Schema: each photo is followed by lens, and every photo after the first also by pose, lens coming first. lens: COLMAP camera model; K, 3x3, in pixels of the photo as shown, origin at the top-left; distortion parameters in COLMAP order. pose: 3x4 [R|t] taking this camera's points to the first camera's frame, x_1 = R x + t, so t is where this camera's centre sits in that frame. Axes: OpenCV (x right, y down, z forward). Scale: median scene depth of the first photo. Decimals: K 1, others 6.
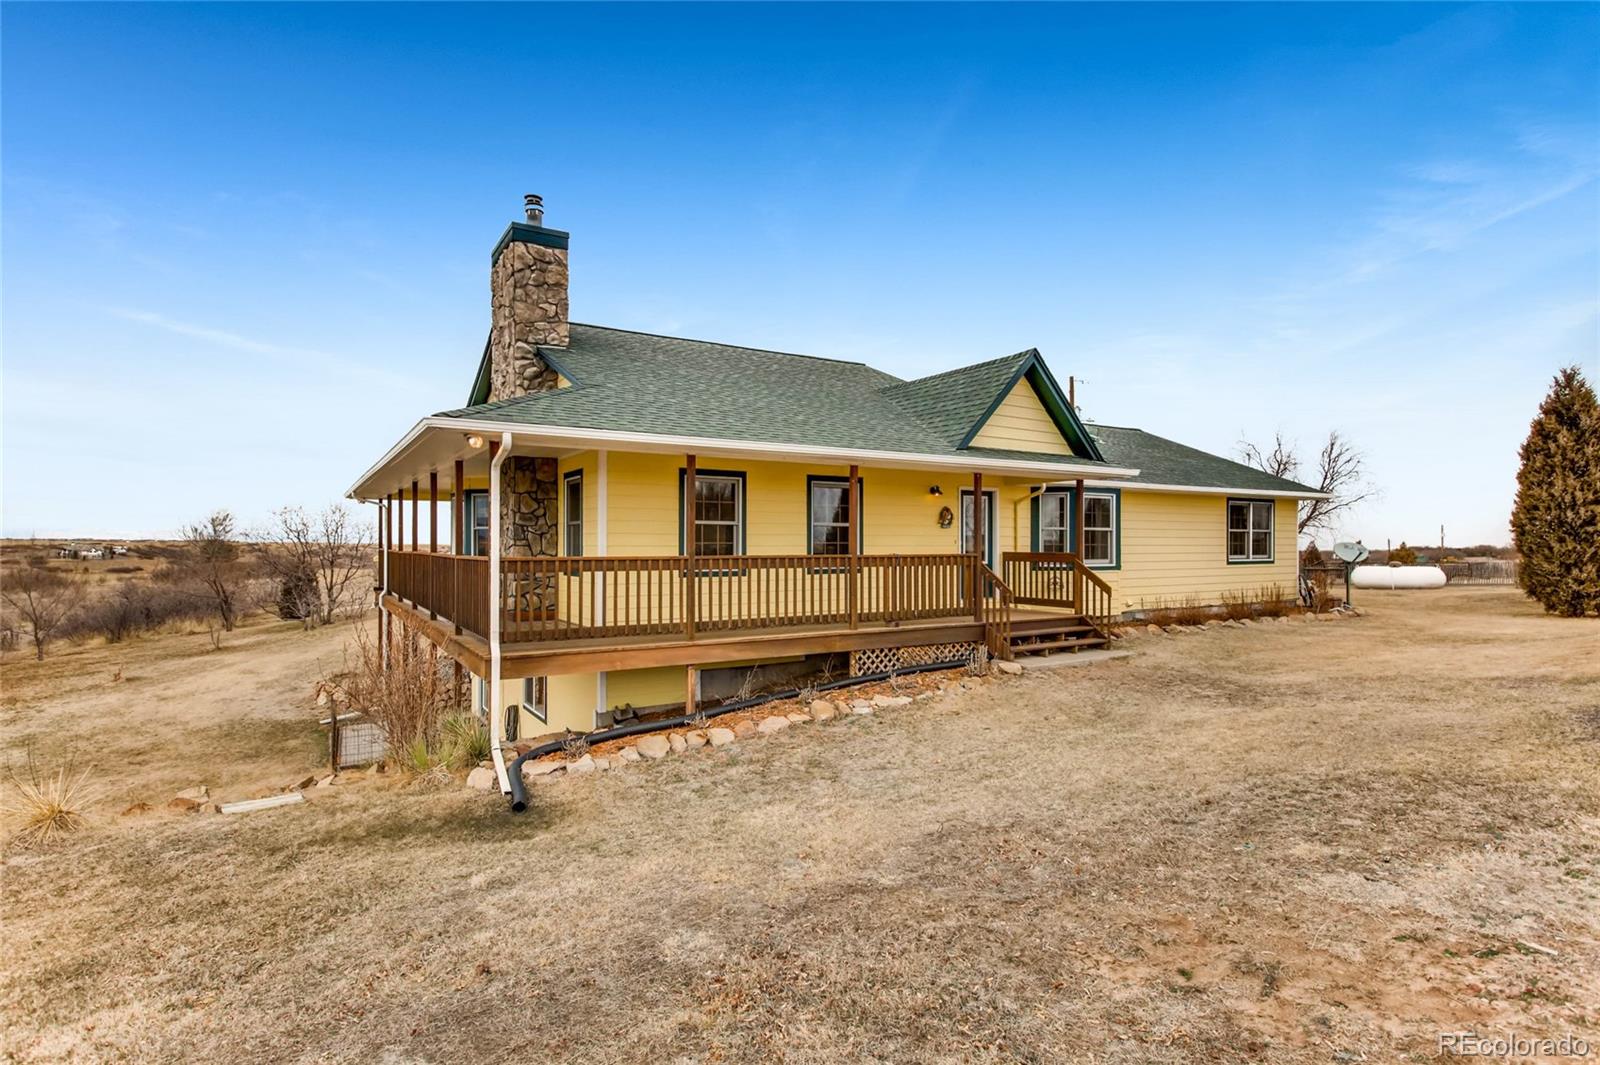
lens RADIAL K [[800.8, 0, 793.4], [0, 800.8, 538.3], [0, 0, 1]] dist [-0.002540, -0.005016]
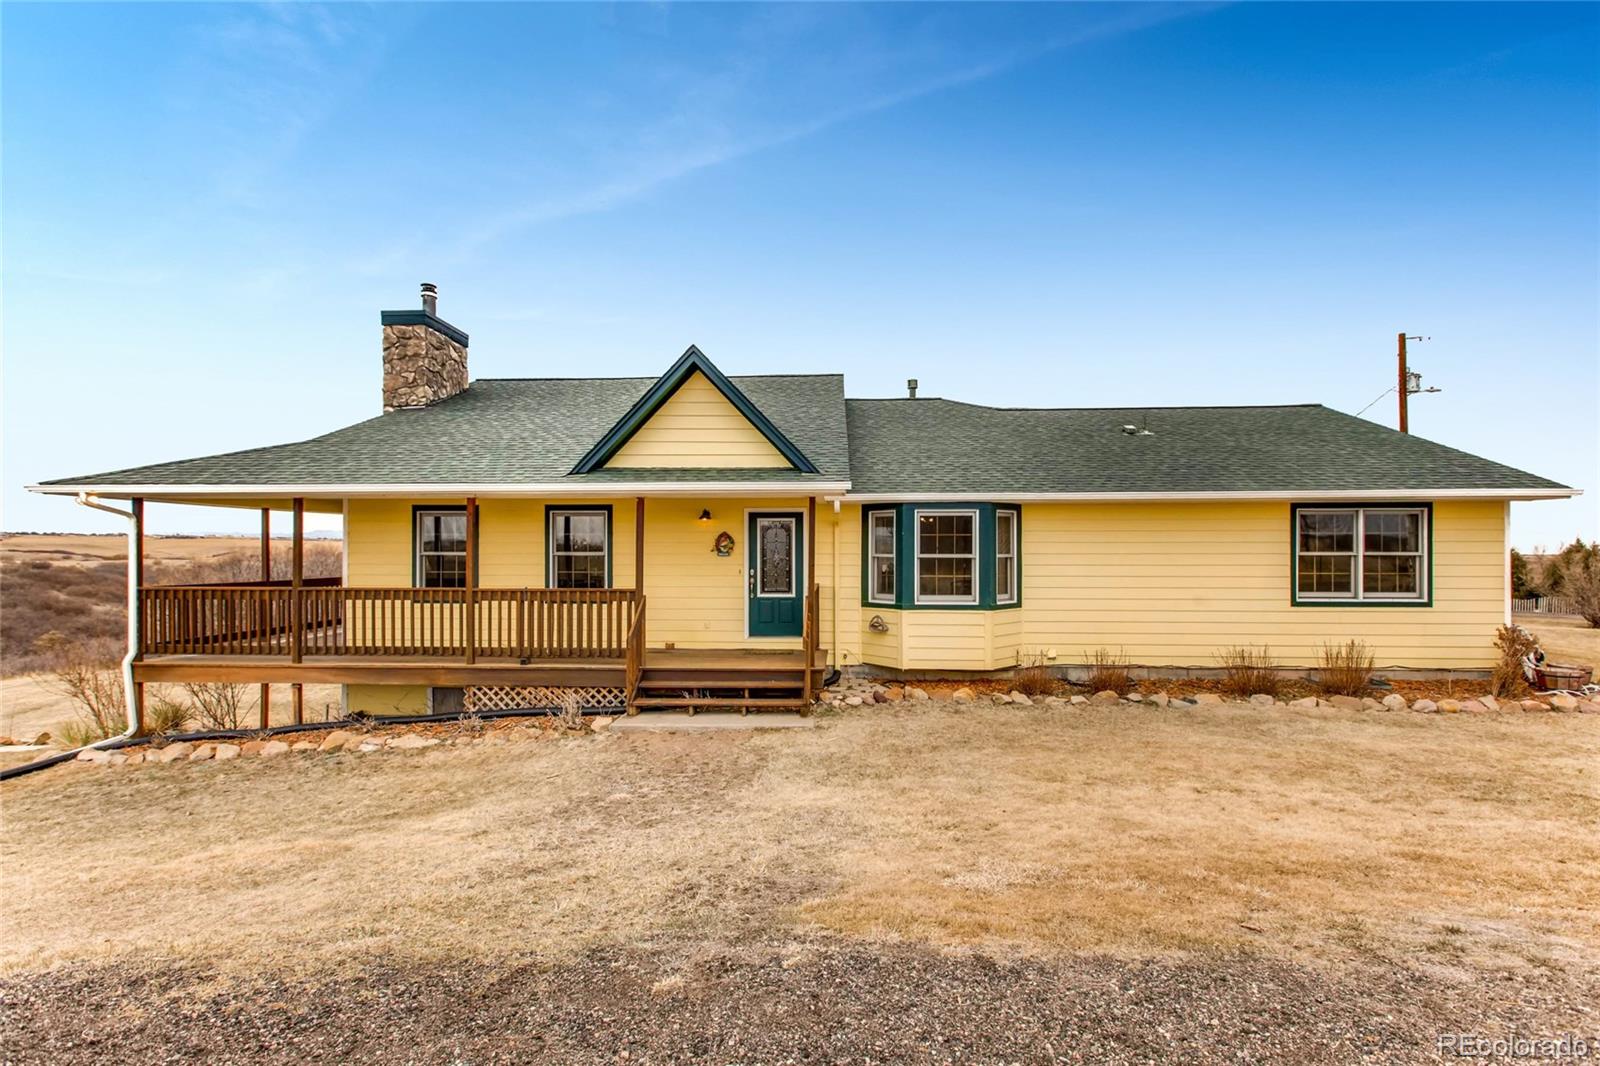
lens RADIAL K [[707.0, 0, 792.8], [0, 707.0, 549.0], [0, 0, 1]] dist [0.002802, -0.000885]
pose [[0.828734, -0.001940, -0.559639, 0.788606], [0.003460, 0.999993, 0.001658, -0.024533], [0.559631, -0.003310, 0.828735, 0.441164]]
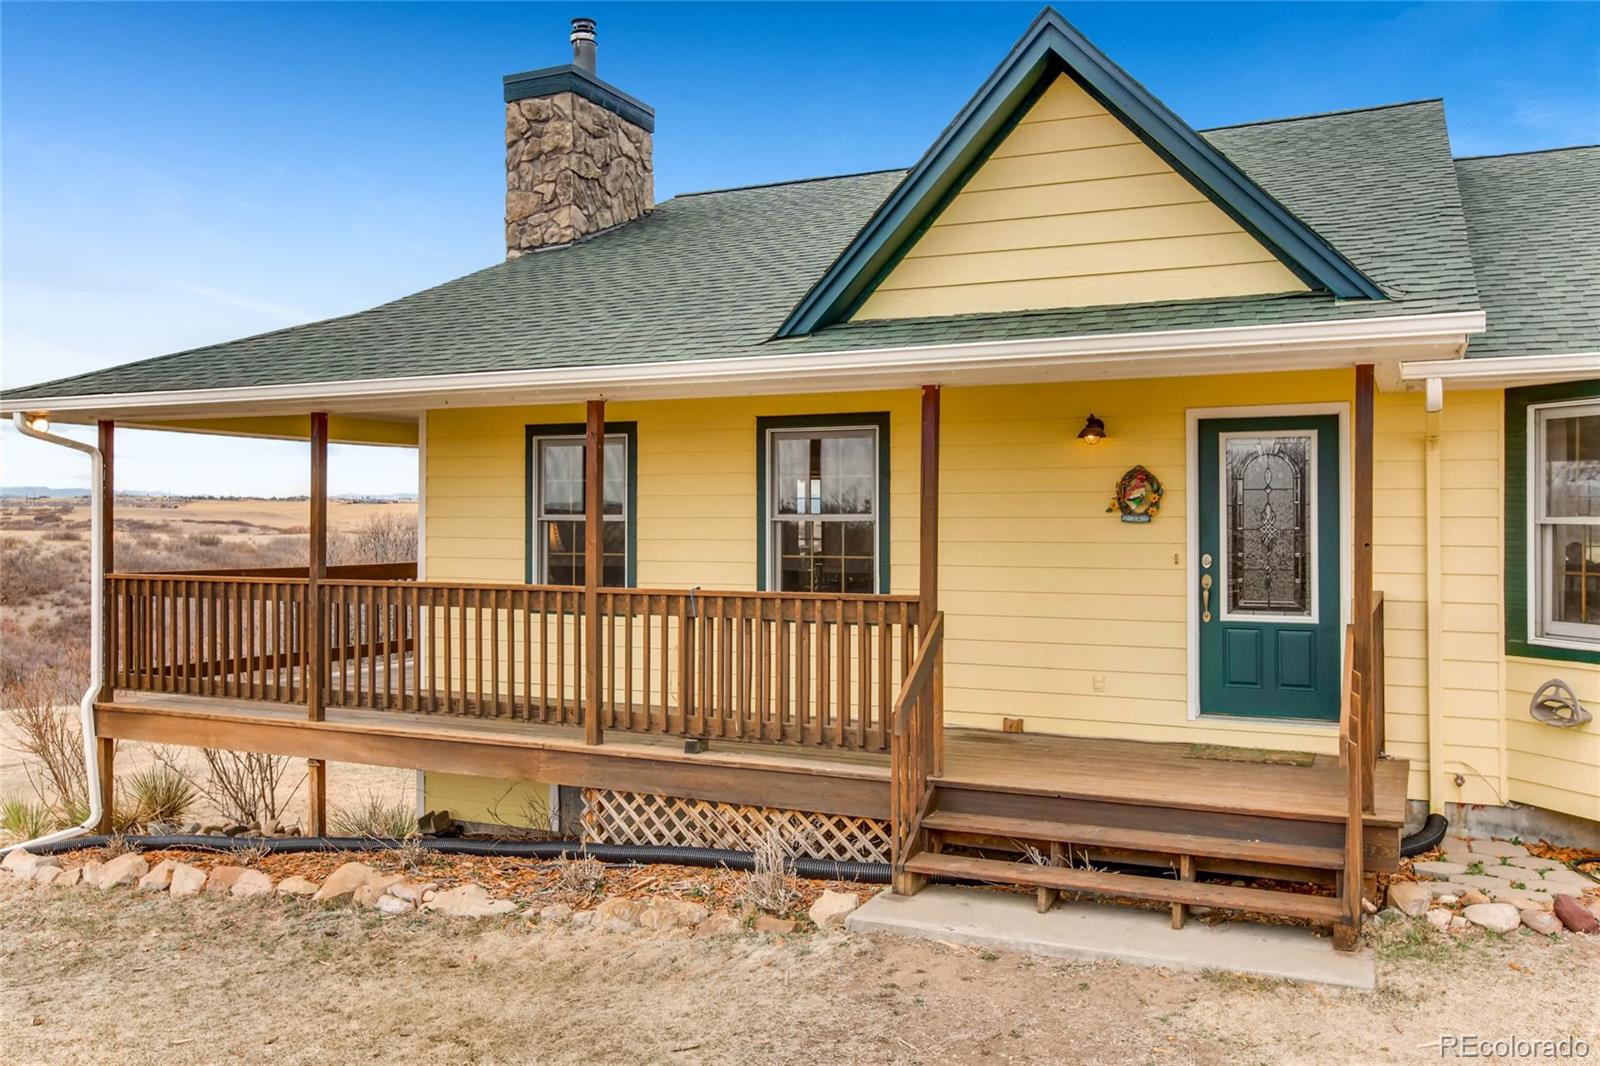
lens RADIAL K [[1276.2, 0, 800.4], [0, 1276.2, 508.7], [0, 0, 1]] dist [0.014391, 0.003192]
pose [[0.558327, -0.008519, -0.829578, 0.687026], [0.004327, 0.999964, -0.007356, -0.017781], [0.829610, 0.000517, 0.558343, 0.596921]]
